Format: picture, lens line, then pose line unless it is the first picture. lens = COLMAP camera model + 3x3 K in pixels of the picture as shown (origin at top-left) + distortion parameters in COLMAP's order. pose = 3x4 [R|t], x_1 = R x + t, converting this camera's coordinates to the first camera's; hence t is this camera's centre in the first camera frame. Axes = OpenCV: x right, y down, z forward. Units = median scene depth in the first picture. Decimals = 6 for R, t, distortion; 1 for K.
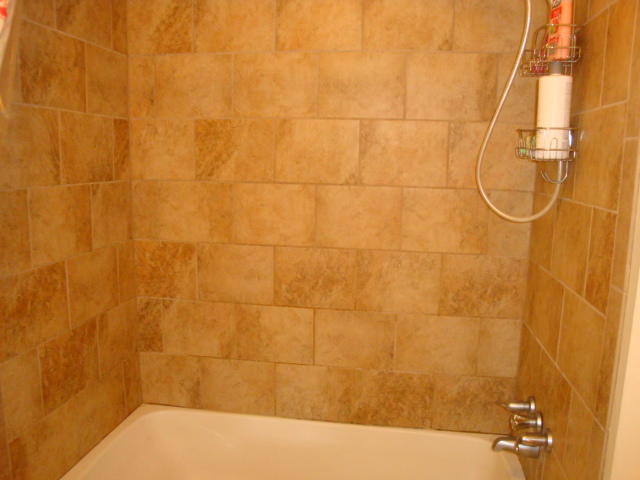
lens RADIAL K [[530.2, 0, 331.8], [0, 530.2, 250.8], [0, 0, 1]] dist [-0.159390, 0.128751]
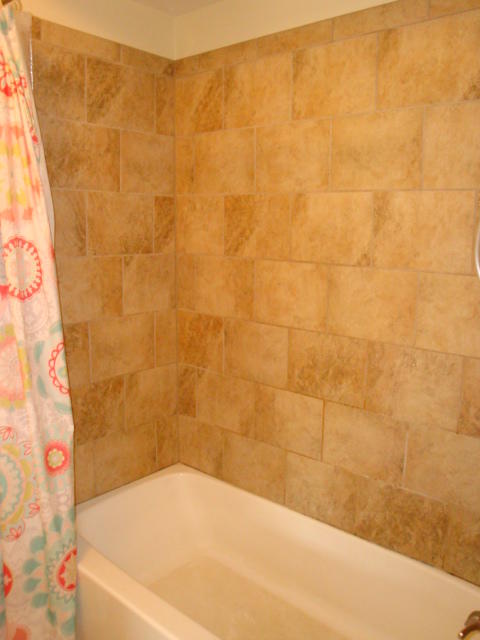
lens RADIAL K [[530.2, 0, 239.1], [0, 530.2, 322.8], [0, 0, 1]] dist [-0.159390, 0.128751]
pose [[0.846655, 0.090869, -0.524327, 0.324716], [-0.093169, 0.995406, 0.022065, -0.031641], [0.523923, 0.030170, 0.851231, 0.155282]]
